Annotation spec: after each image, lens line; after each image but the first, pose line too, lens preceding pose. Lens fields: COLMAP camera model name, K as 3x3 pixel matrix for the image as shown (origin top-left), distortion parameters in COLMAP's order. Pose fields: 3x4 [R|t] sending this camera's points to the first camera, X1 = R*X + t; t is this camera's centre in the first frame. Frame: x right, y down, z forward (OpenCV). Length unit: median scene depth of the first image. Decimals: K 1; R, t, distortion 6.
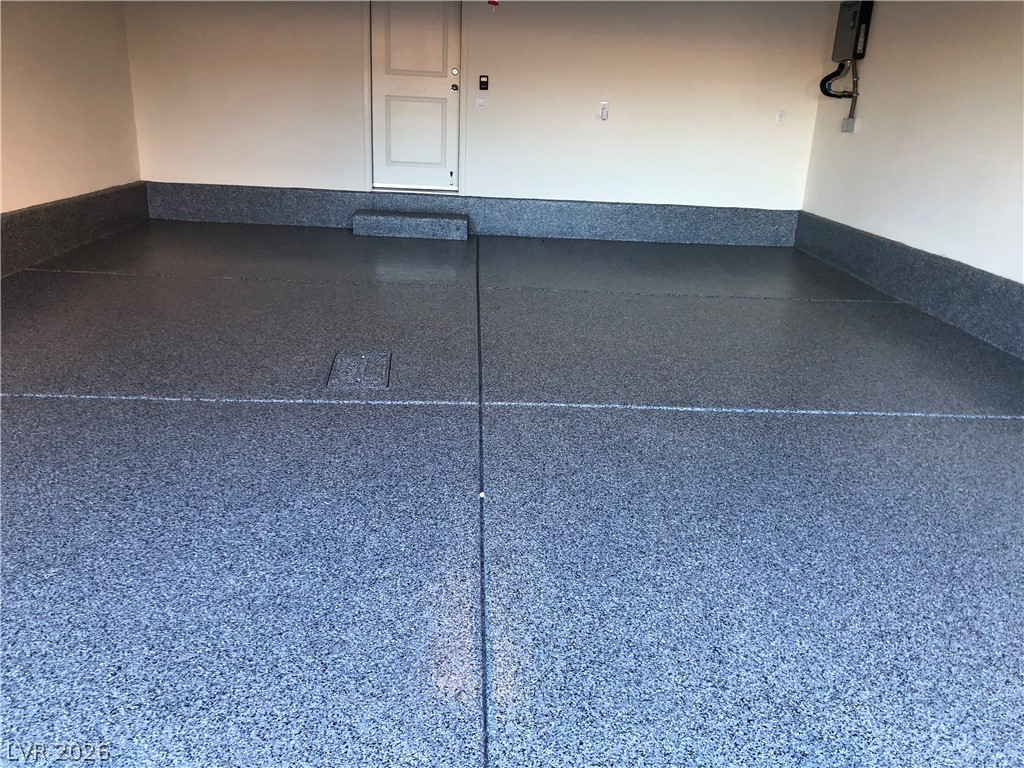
lens RADIAL K [[836.7, 0, 529.8], [0, 836.7, 382.0], [0, 0, 1]] dist [0.031980, -0.021692]
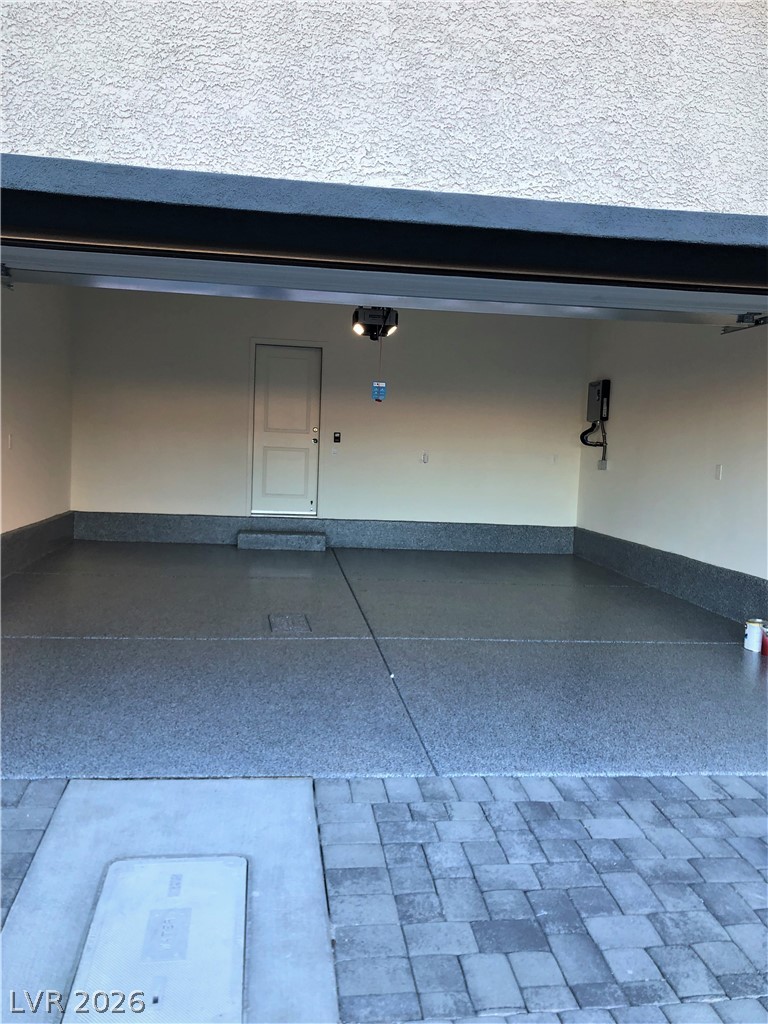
lens RADIAL K [[836.7, 0, 374.4], [0, 836.7, 509.7], [0, 0, 1]] dist [0.031980, -0.021692]
pose [[0.998309, -0.012021, 0.056883, -0.072002], [0.025334, 0.970564, -0.239509, 0.082641], [-0.052329, 0.240545, 0.969226, -0.284109]]
